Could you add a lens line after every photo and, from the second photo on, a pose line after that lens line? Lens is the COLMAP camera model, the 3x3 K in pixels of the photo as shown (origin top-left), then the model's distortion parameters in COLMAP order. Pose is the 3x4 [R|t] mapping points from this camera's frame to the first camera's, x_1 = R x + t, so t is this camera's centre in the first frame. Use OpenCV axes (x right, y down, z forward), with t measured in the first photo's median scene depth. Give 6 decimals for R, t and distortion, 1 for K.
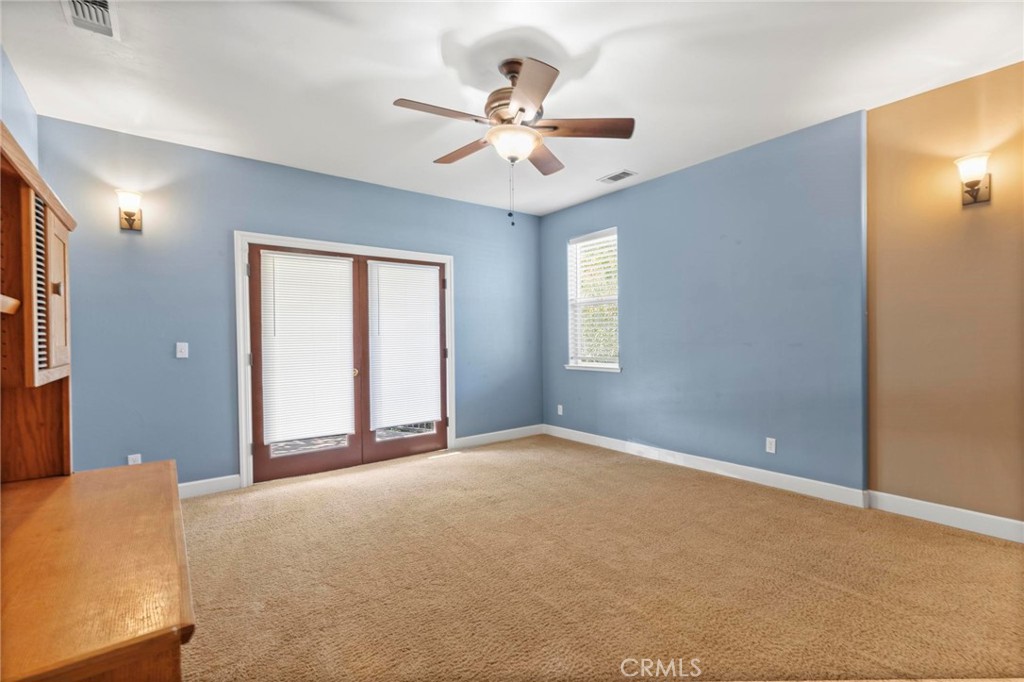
lens RADIAL K [[461.8, 0, 516.9], [0, 461.8, 342.5], [0, 0, 1]] dist [0.006929, -0.000073]
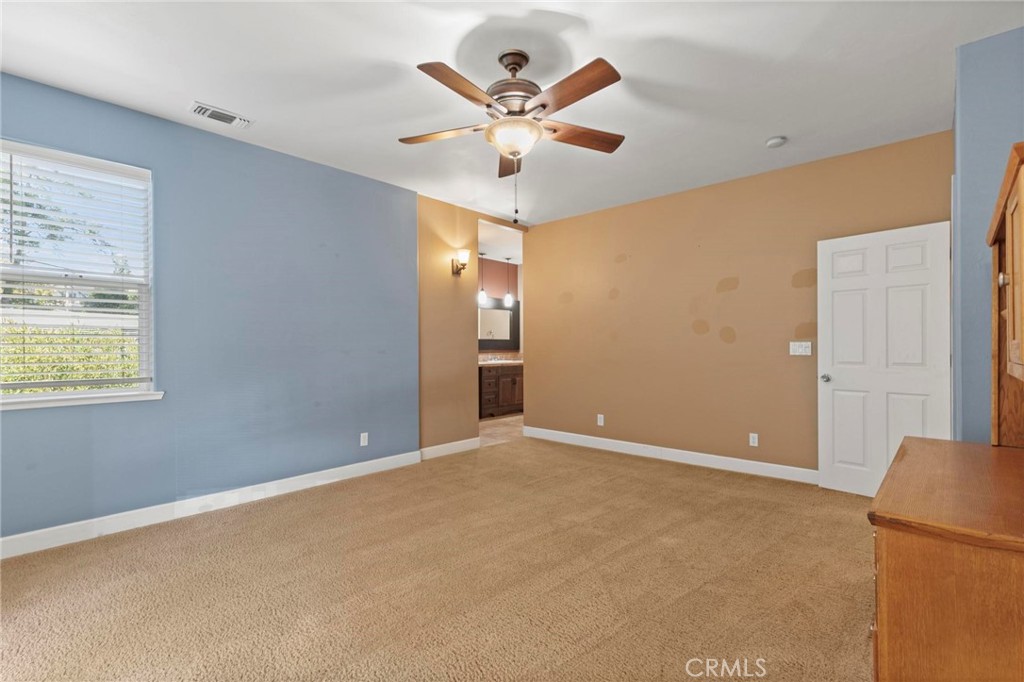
lens RADIAL K [[461.8, 0, 516.9], [0, 461.8, 342.5], [0, 0, 1]] dist [0.006929, -0.000073]
pose [[-0.165540, 0.012154, 0.986128, -0.659024], [0.007520, 0.999911, -0.011061, -0.004516], [-0.986174, 0.005584, -0.165617, 0.813387]]
